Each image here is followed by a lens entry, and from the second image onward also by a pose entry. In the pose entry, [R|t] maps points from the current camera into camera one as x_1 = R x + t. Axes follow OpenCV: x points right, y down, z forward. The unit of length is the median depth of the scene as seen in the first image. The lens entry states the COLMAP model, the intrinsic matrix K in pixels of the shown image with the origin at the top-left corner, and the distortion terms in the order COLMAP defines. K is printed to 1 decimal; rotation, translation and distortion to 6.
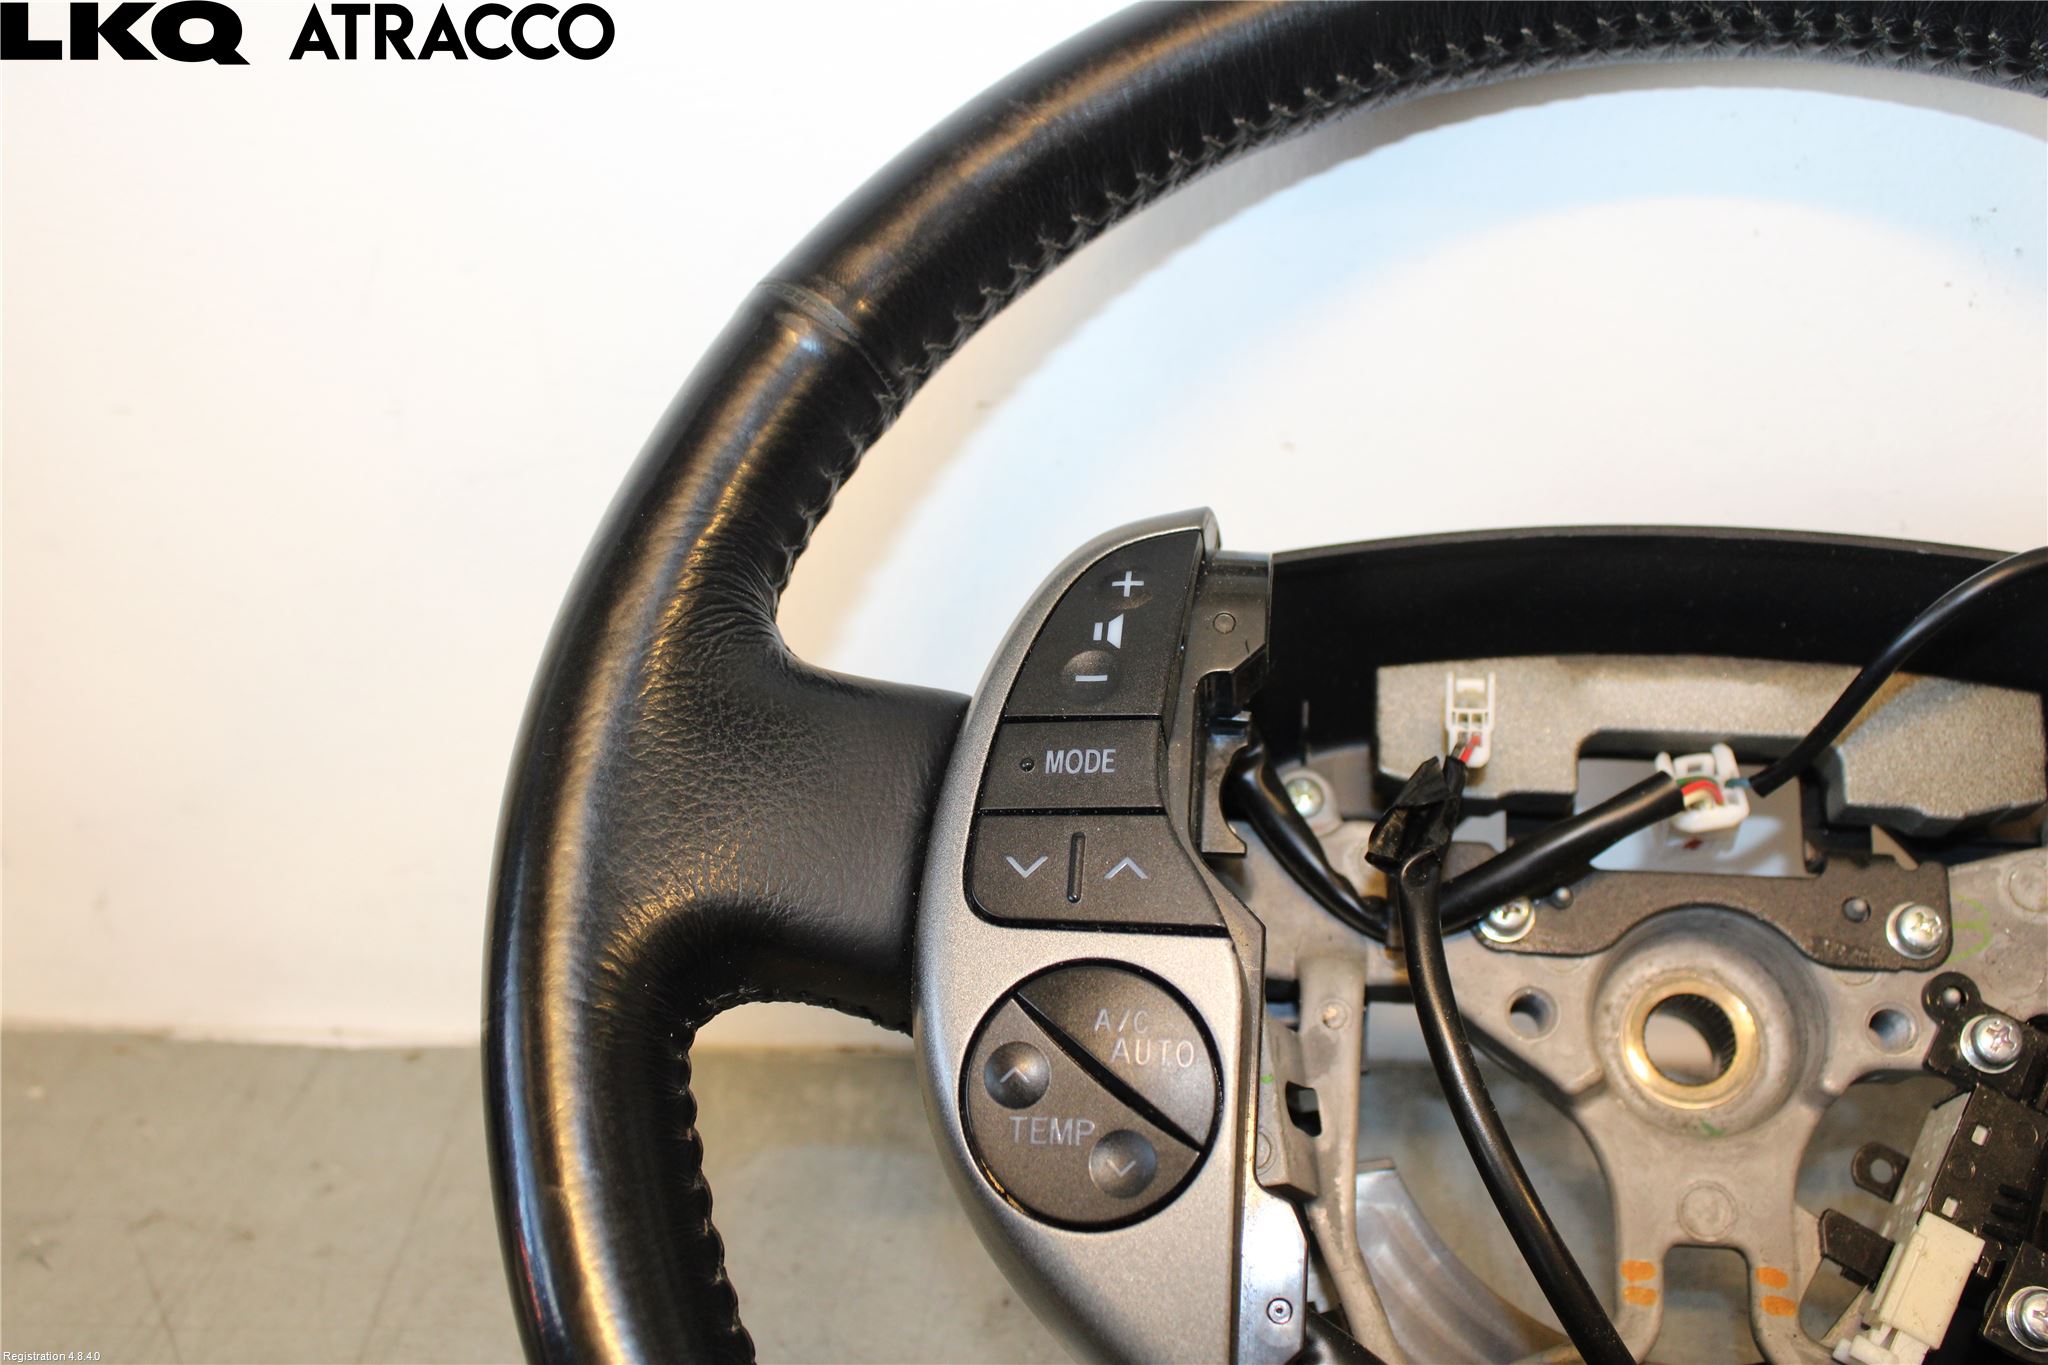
lens RADIAL K [[1956.5, 0, 1024.0], [0, 1956.5, 682.5], [0, 0, 1]] dist [-0.145478, 0.150191]
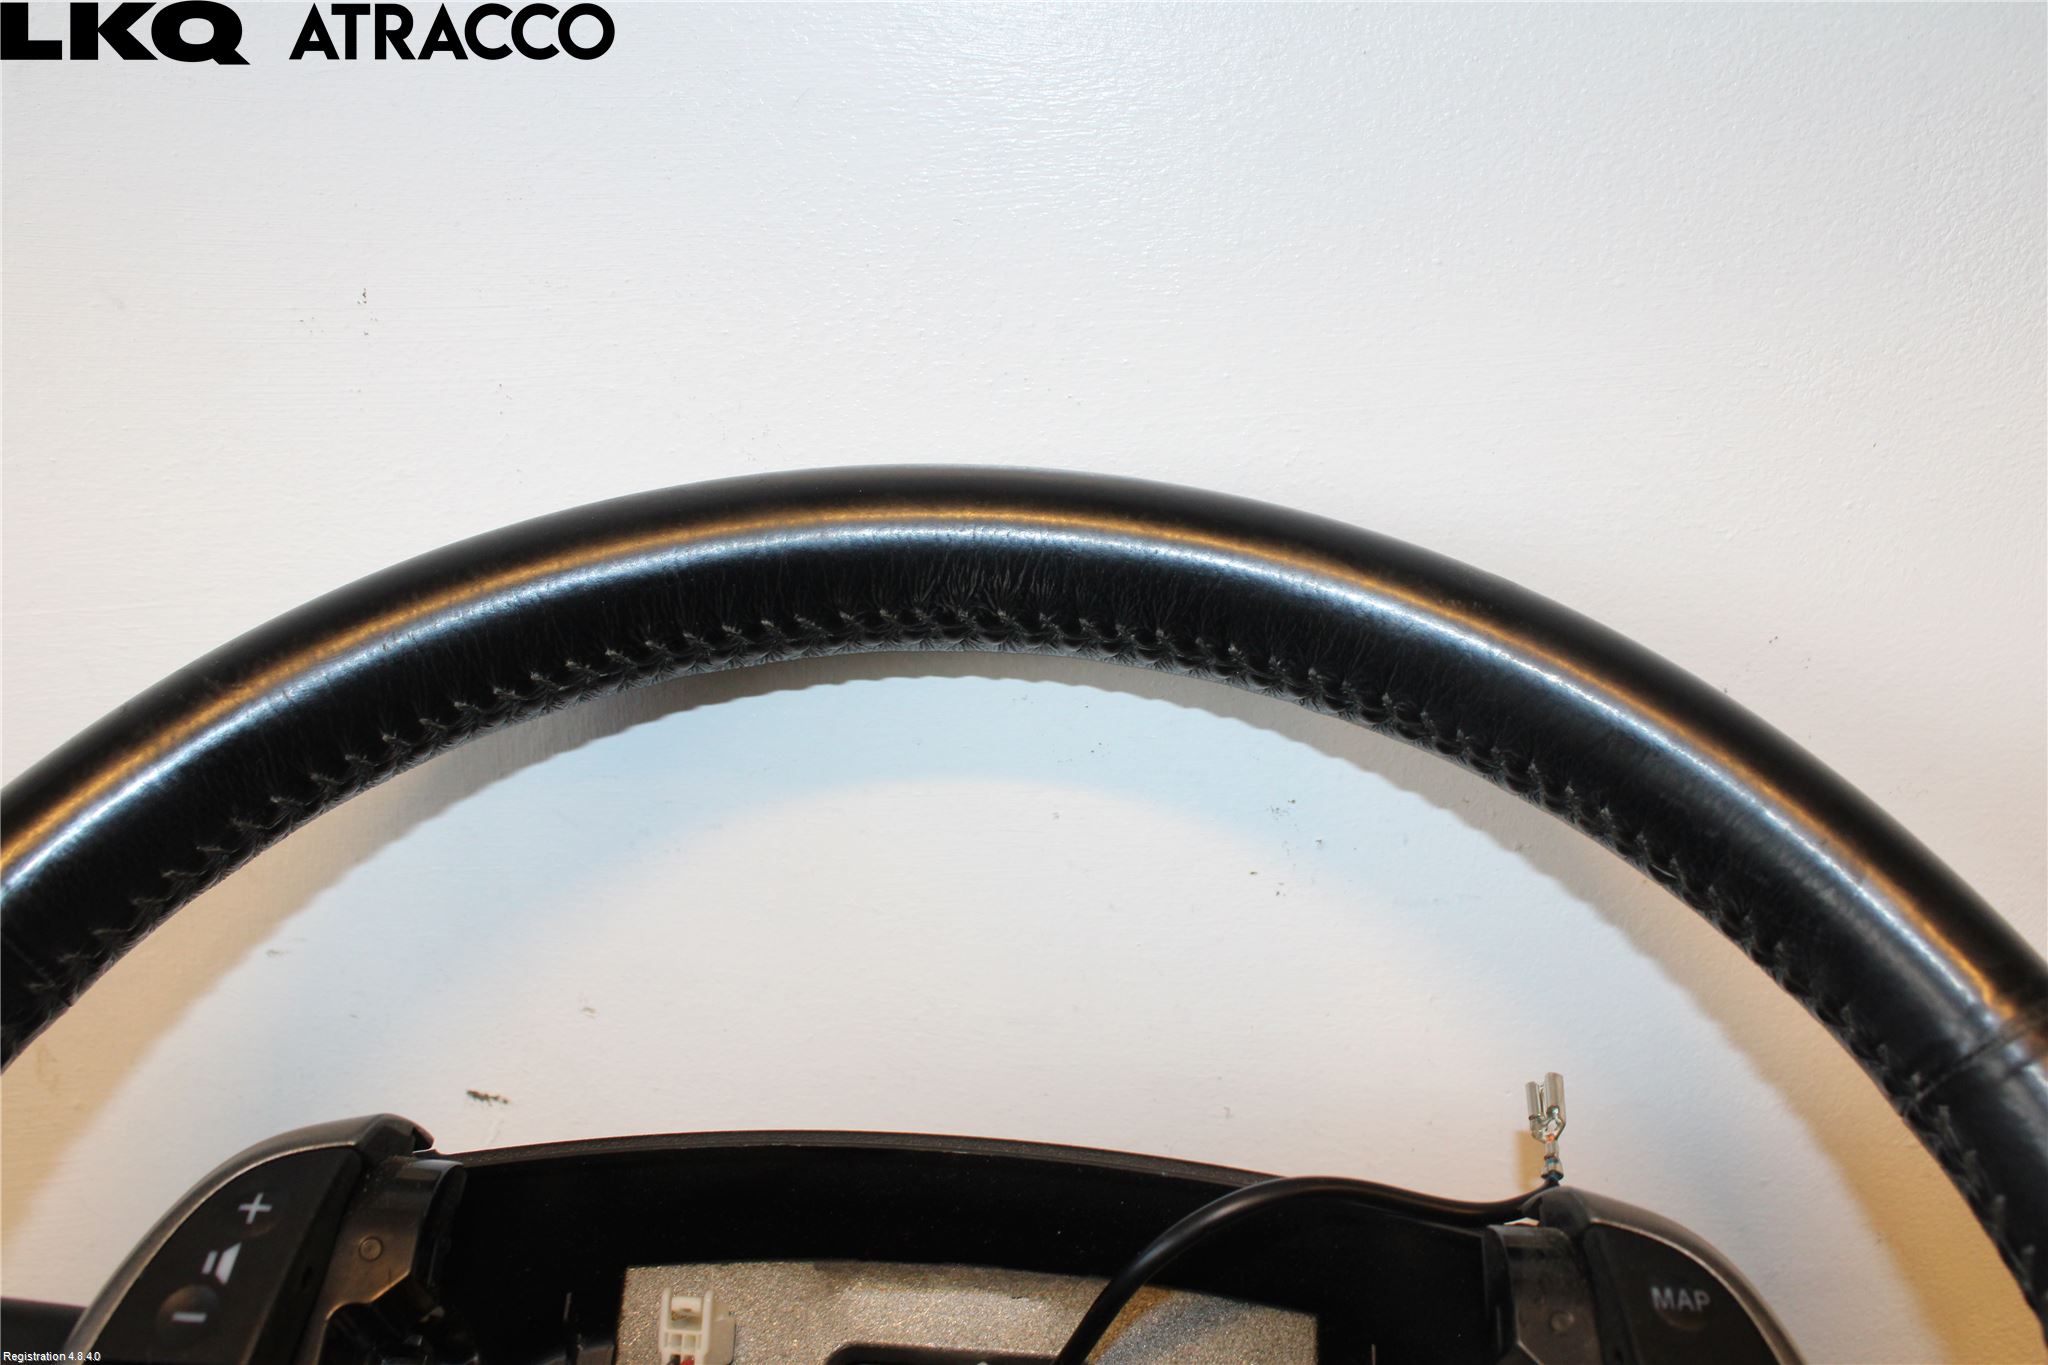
lens RADIAL K [[1956.5, 0, 1024.0], [0, 1956.5, 682.5], [0, 0, 1]] dist [-0.145478, 0.150191]
pose [[0.992427, 0.048124, 0.113013, 0.273120], [-0.025110, 0.980111, -0.196857, -0.114157], [-0.120239, 0.192528, 0.973897, 0.019845]]
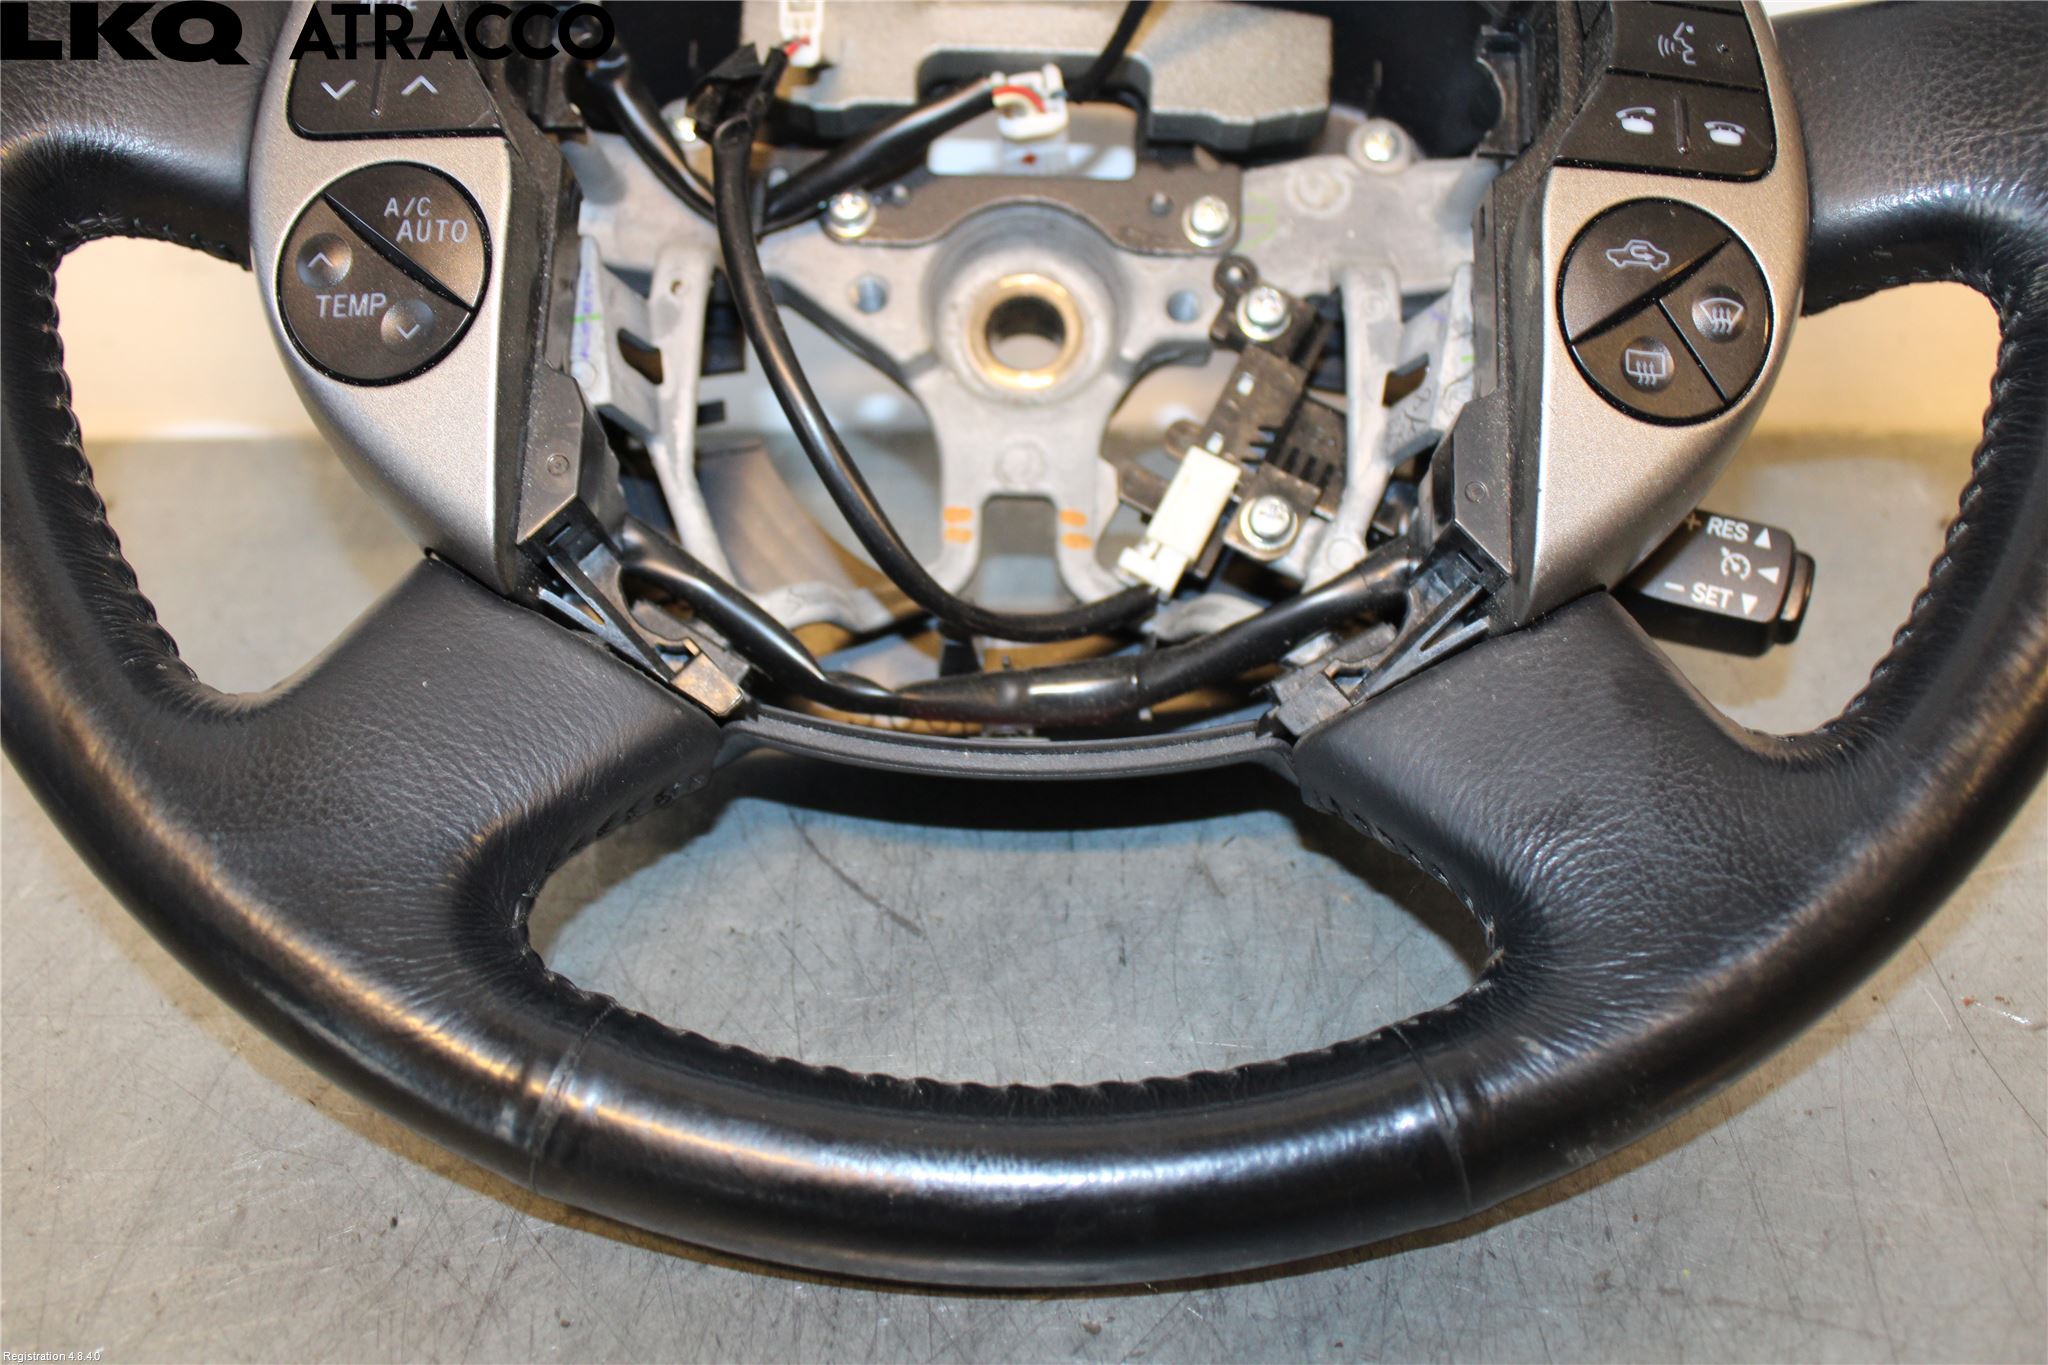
lens RADIAL K [[1911.5, 0, 1024.0], [0, 1911.5, 682.5], [0, 0, 1]] dist [-0.106585, 0.010585]
pose [[0.993268, -0.021812, 0.113770, 0.225743], [0.003692, 0.987574, 0.157109, 0.224981], [-0.115783, -0.155632, 0.981006, -0.137976]]
